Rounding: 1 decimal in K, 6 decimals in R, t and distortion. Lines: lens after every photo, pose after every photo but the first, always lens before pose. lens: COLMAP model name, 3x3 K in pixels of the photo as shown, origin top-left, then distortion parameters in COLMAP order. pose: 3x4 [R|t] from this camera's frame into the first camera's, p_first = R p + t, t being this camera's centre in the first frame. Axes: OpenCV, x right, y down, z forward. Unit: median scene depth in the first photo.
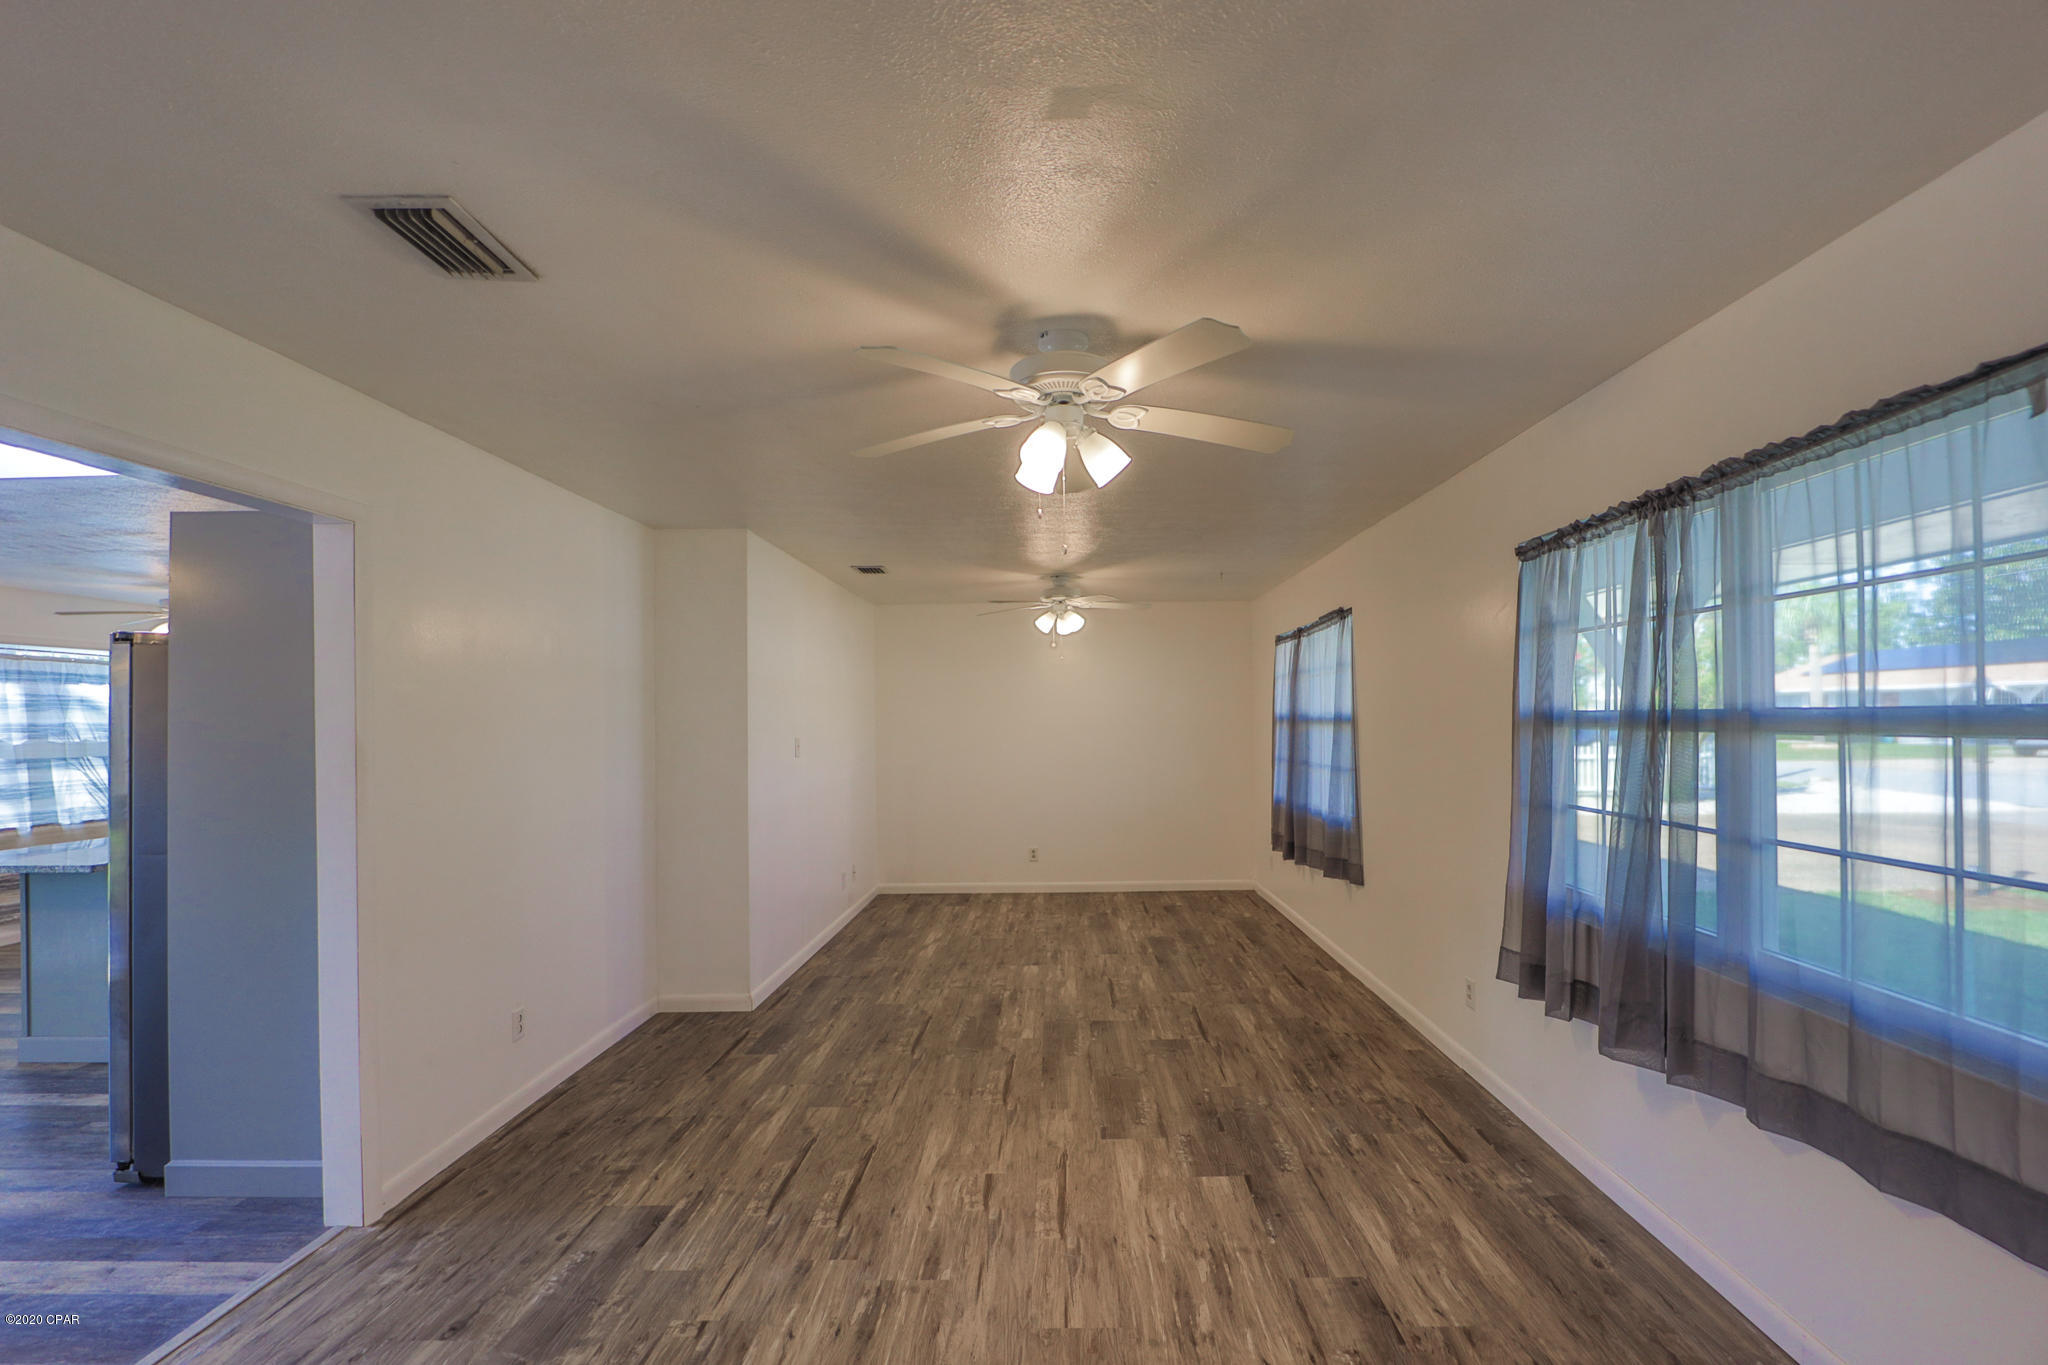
lens RADIAL K [[917.4, 0, 1015.7], [0, 917.4, 697.8], [0, 0, 1]] dist [-0.002292, -0.008063]
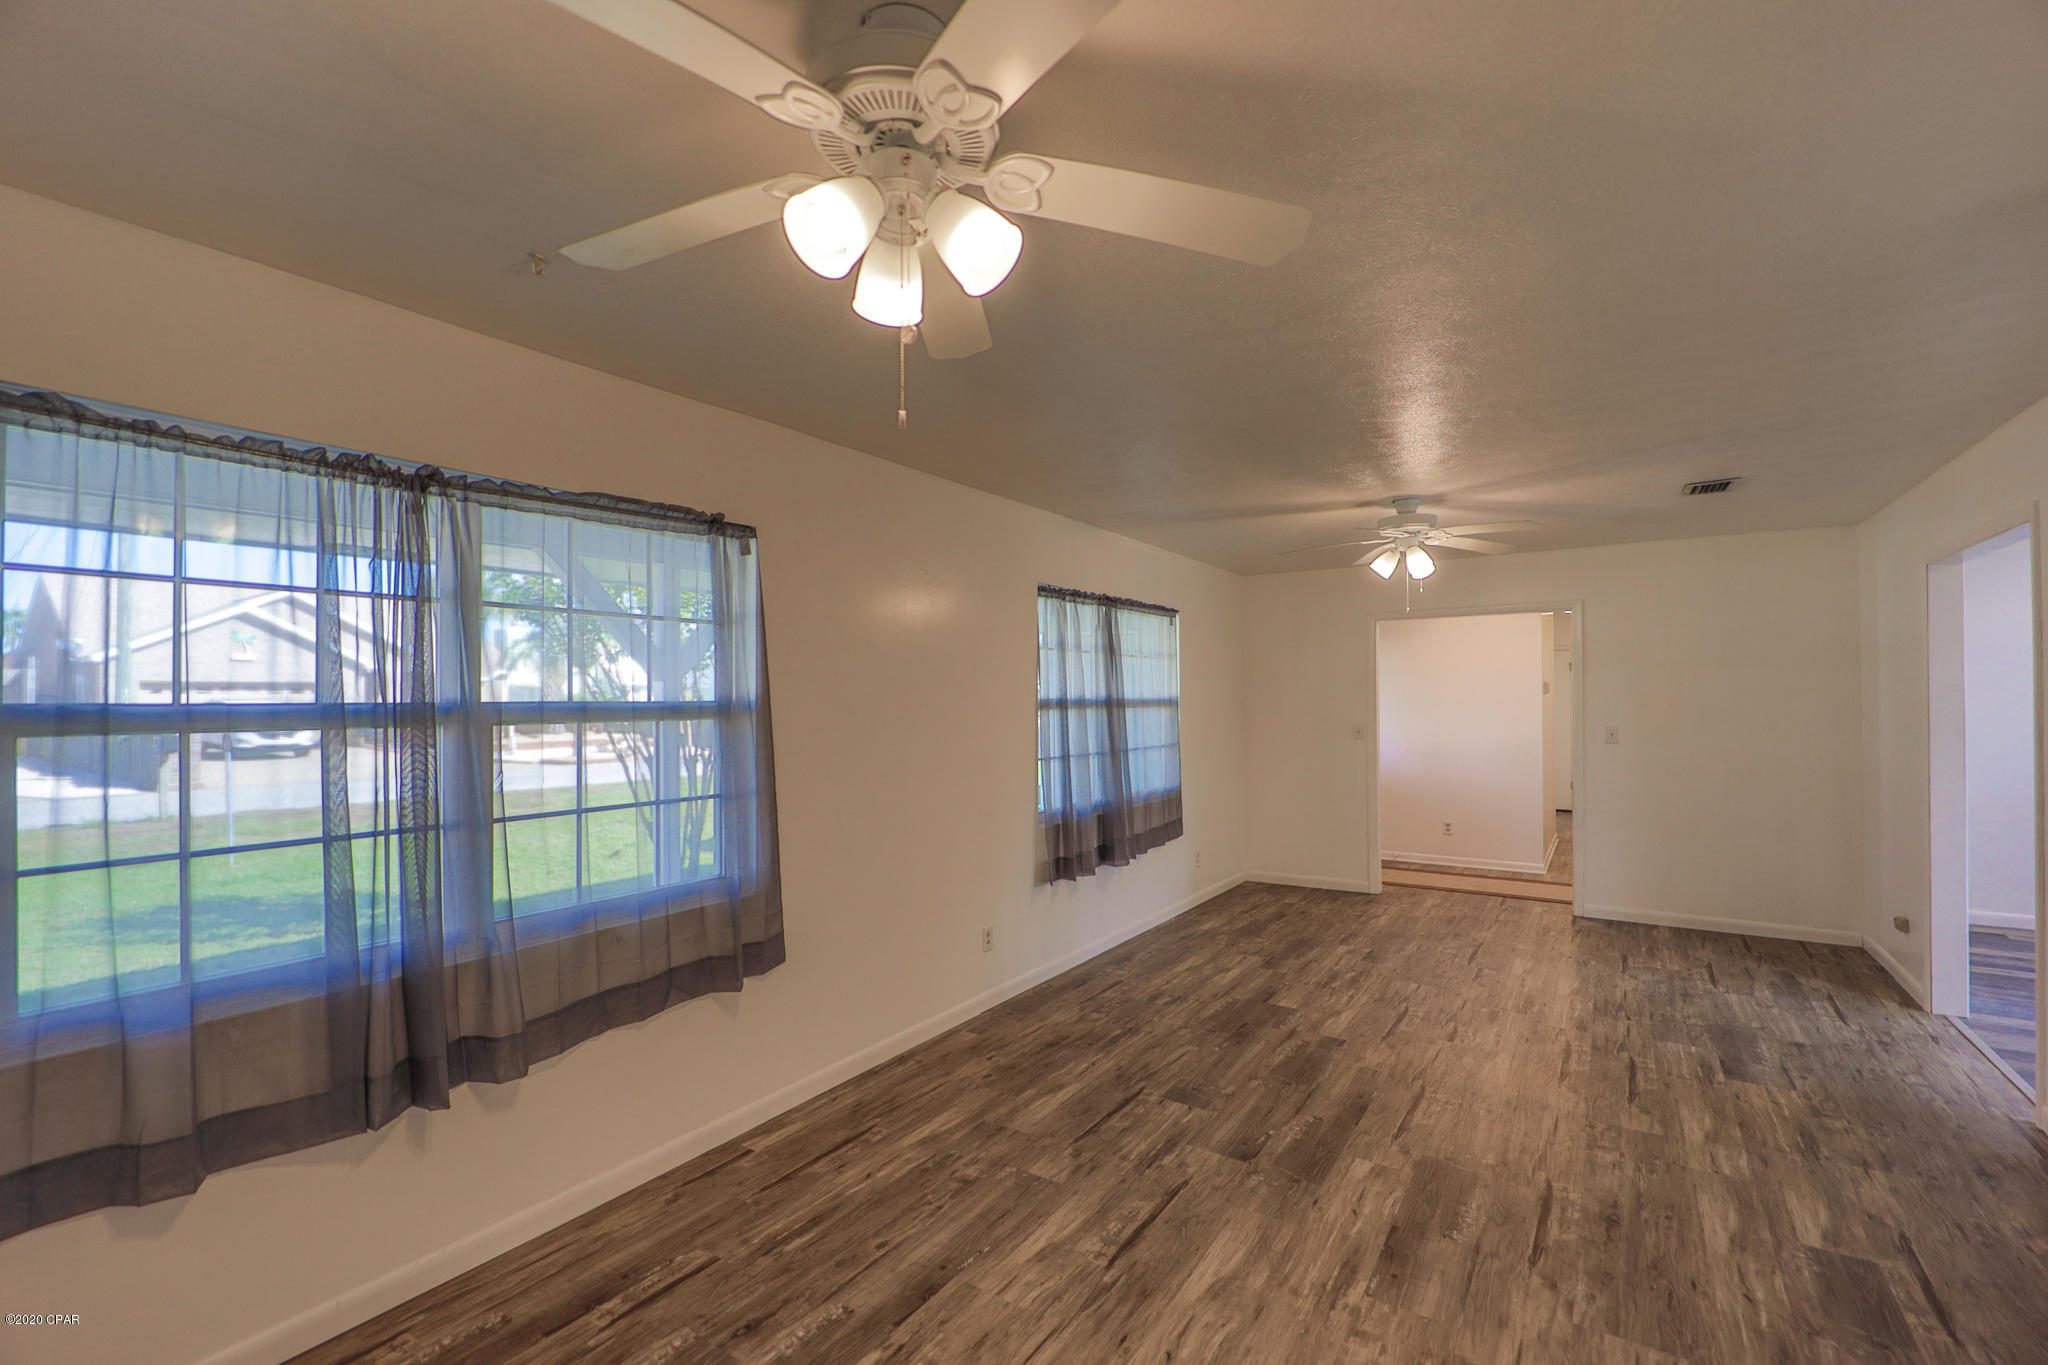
lens RADIAL K [[917.4, 0, 1015.7], [0, 917.4, 697.8], [0, 0, 1]] dist [-0.002292, -0.008063]
pose [[-0.862301, 0.016555, 0.506125, -0.134910], [0.003375, 0.999631, -0.026947, 0.046741], [-0.506384, -0.021528, -0.862039, 2.020132]]
